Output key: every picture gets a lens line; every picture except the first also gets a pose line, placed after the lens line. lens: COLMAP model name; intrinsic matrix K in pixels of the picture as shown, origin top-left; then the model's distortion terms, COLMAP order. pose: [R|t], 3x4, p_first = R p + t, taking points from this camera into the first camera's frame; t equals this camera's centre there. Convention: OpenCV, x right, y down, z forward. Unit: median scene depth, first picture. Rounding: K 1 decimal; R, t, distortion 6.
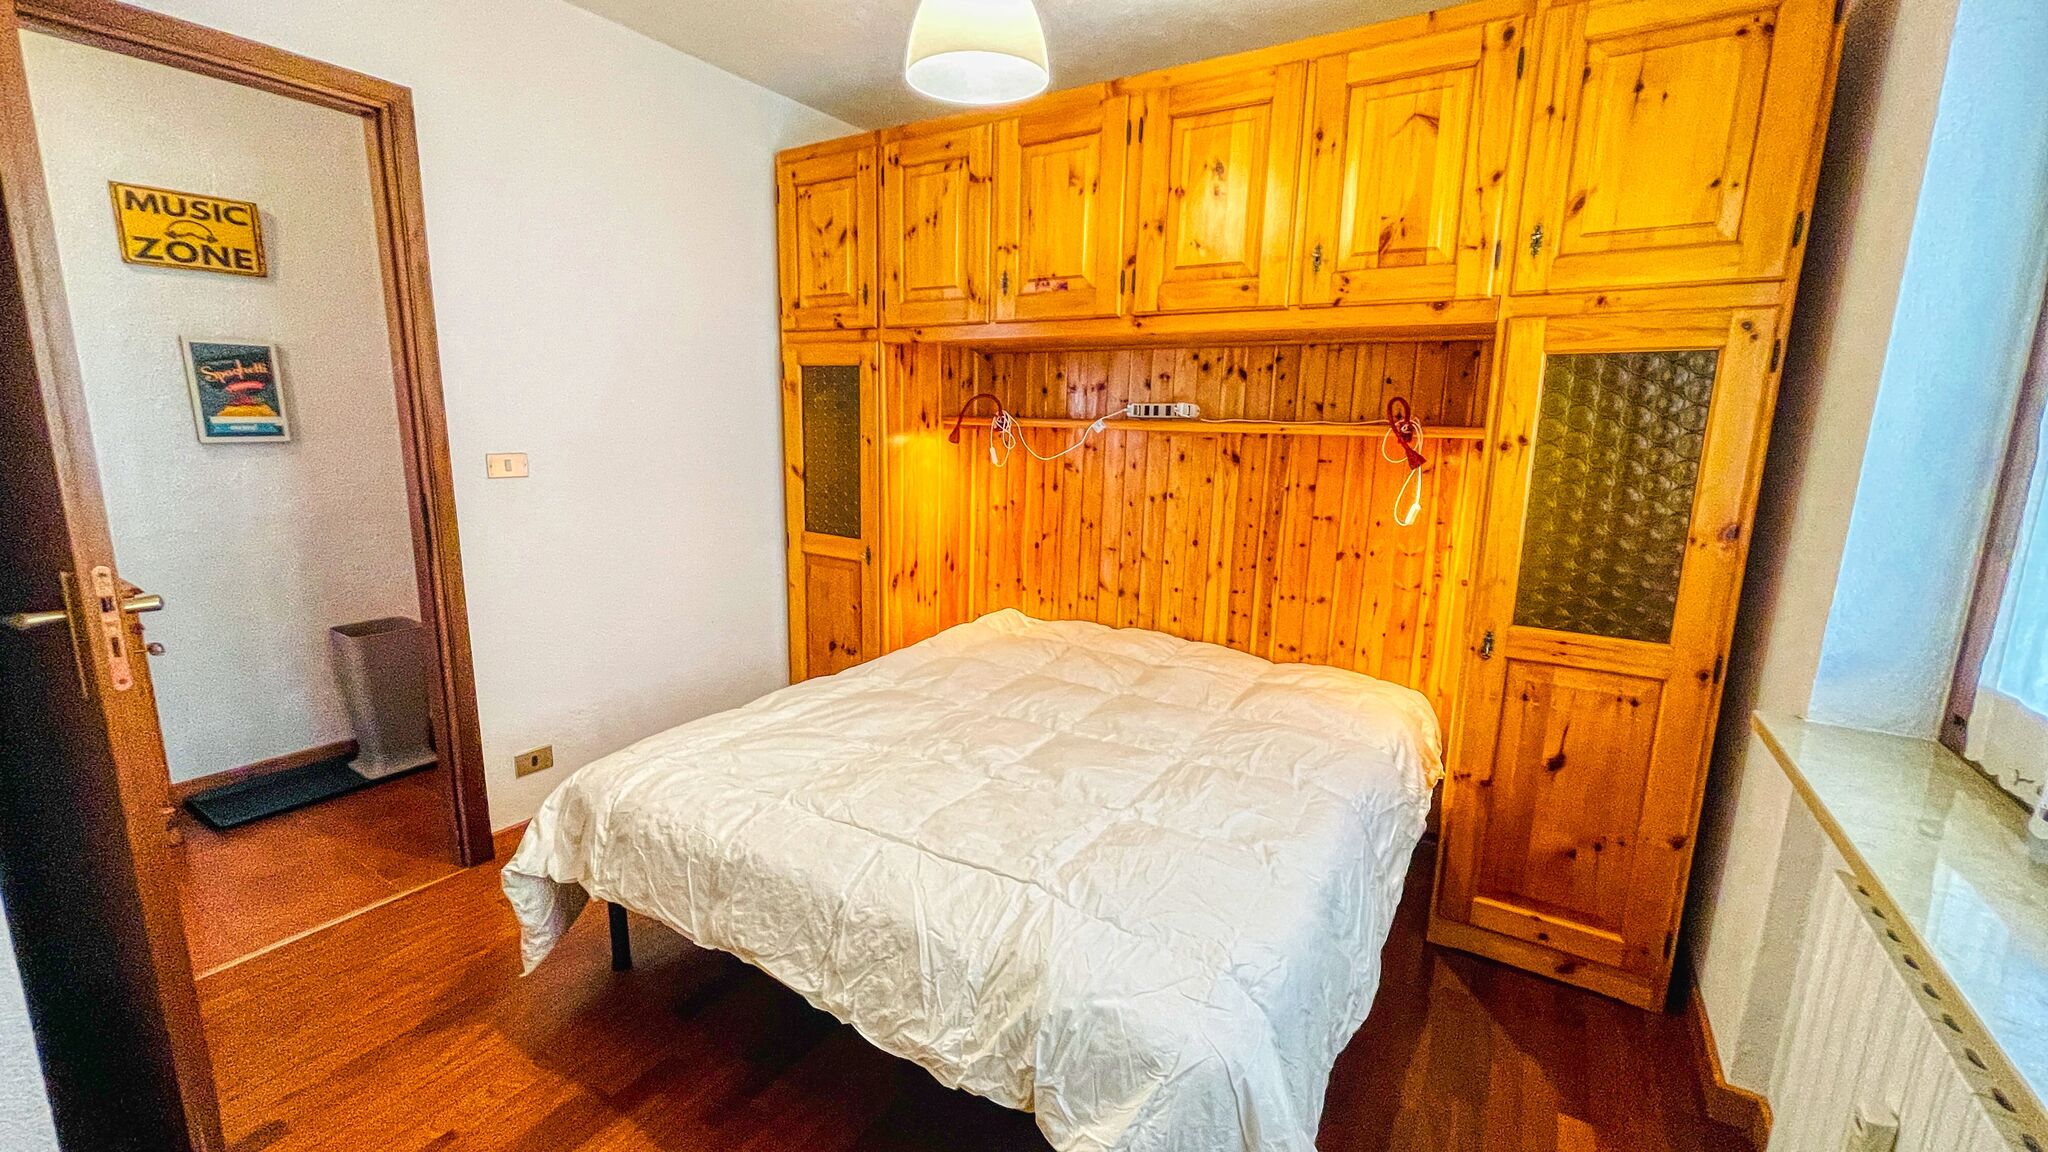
lens RADIAL K [[825.9, 0, 1019.7], [0, 825.9, 574.6], [0, 0, 1]] dist [0.001003, 0.000049]
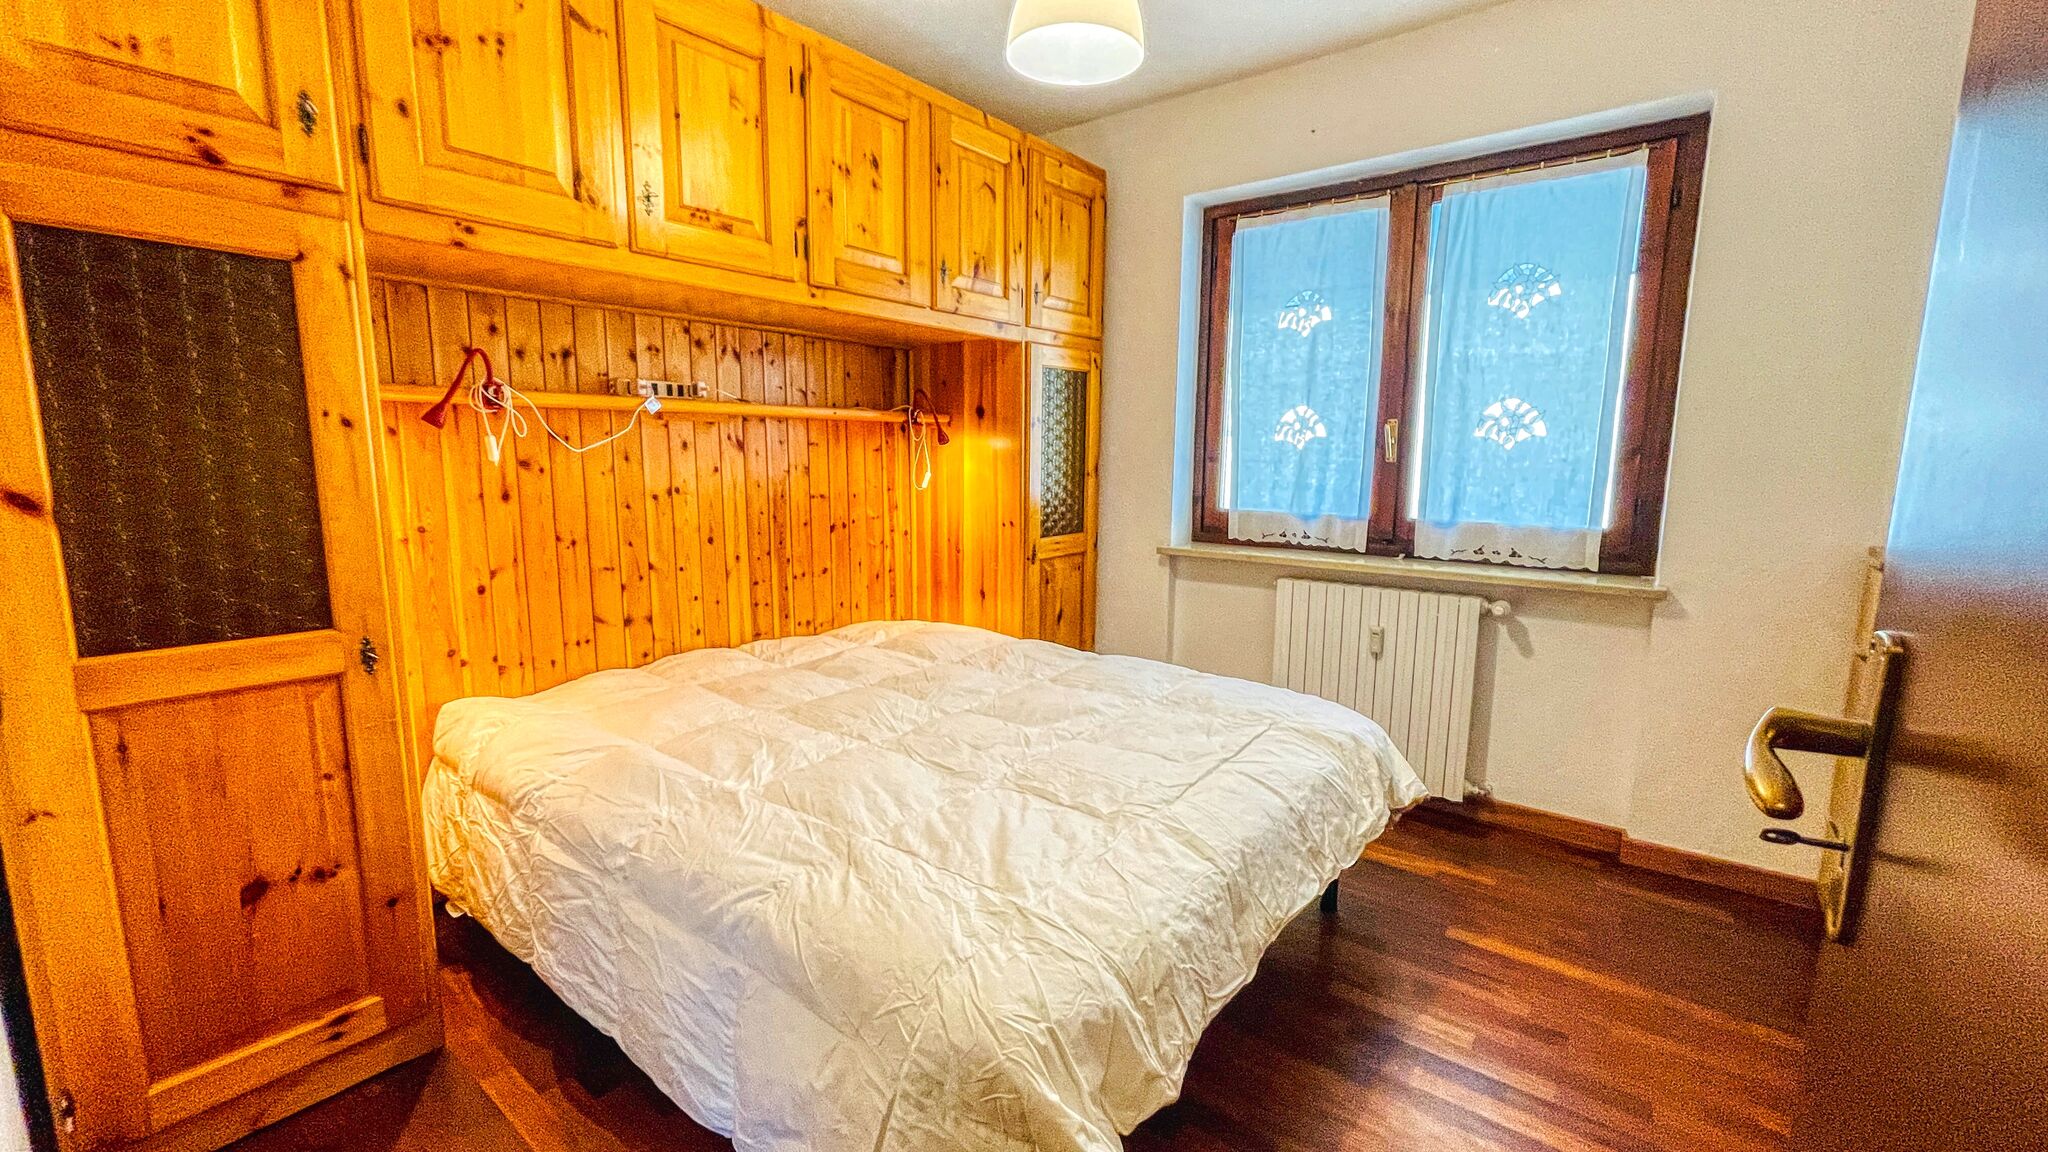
lens RADIAL K [[825.9, 0, 1019.7], [0, 825.9, 574.6], [0, 0, 1]] dist [0.001003, 0.000049]
pose [[0.108840, -0.168487, 0.979676, -0.654344], [0.183254, 0.972041, 0.146815, -0.074939], [-0.977022, 0.163551, 0.136673, 0.575117]]
